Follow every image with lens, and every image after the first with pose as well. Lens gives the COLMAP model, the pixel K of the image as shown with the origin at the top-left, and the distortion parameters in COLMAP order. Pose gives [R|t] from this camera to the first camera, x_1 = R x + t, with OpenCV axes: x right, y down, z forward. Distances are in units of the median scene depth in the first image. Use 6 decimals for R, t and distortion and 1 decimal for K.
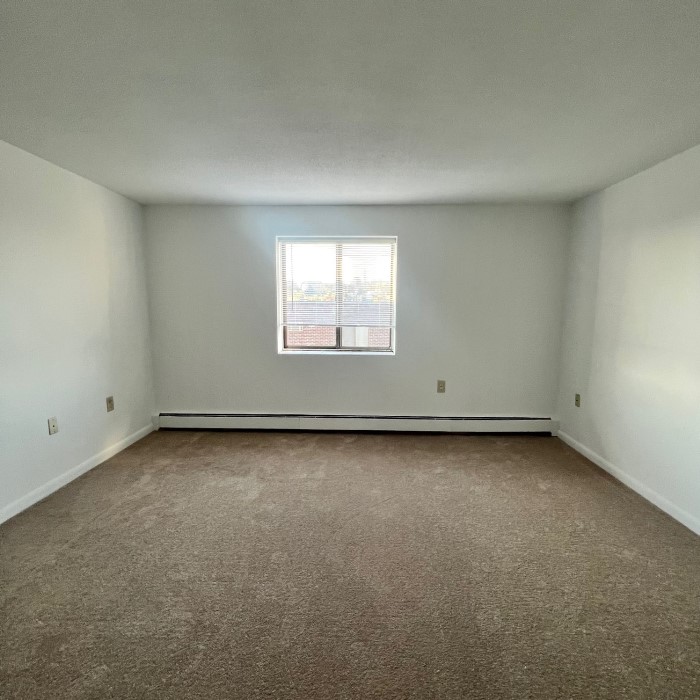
lens RADIAL K [[384.9, 0, 350.0], [0, 384.9, 350.0], [0, 0, 1]] dist [0.000073, -0.000199]
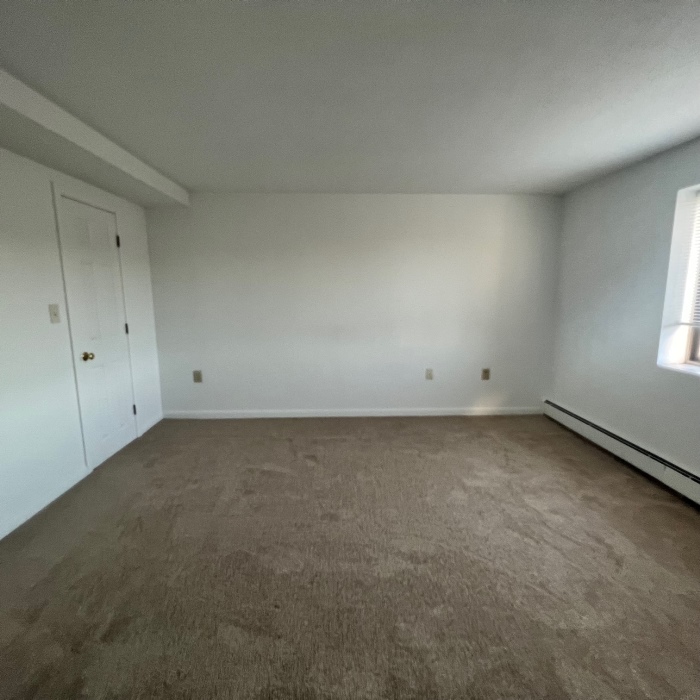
lens RADIAL K [[370.5, 0, 350.0], [0, 370.5, 350.0], [0, 0, 1]] dist [0.001358, 0.000242]
pose [[0.060428, 0.152237, -0.986495, 0.524491], [-0.120958, 0.982135, 0.144155, -0.057220], [0.990817, 0.110613, 0.077763, 0.460238]]
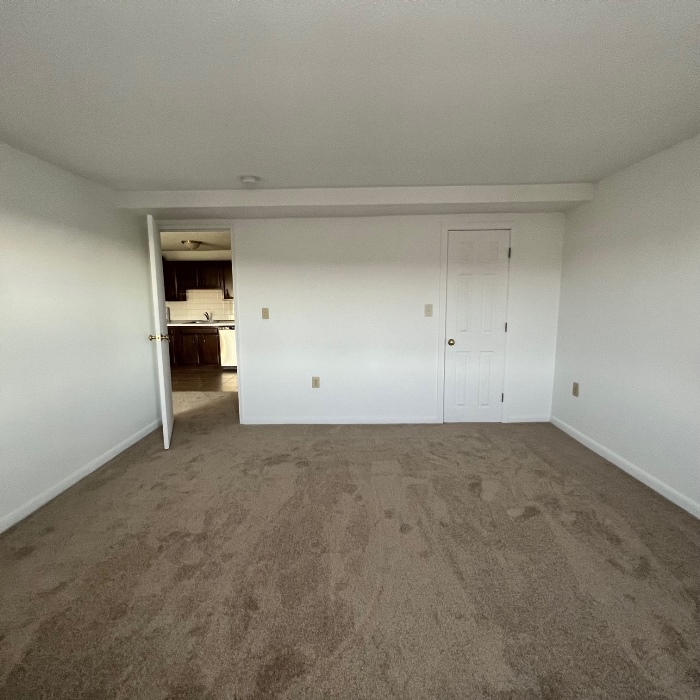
lens RADIAL K [[370.5, 0, 350.0], [0, 370.5, 350.0], [0, 0, 1]] dist [0.001358, 0.000242]
pose [[-0.999939, 0.006621, -0.008815, 0.010682], [0.004092, 0.965352, 0.260921, -0.131189], [0.010237, 0.260869, -0.965320, 1.051407]]
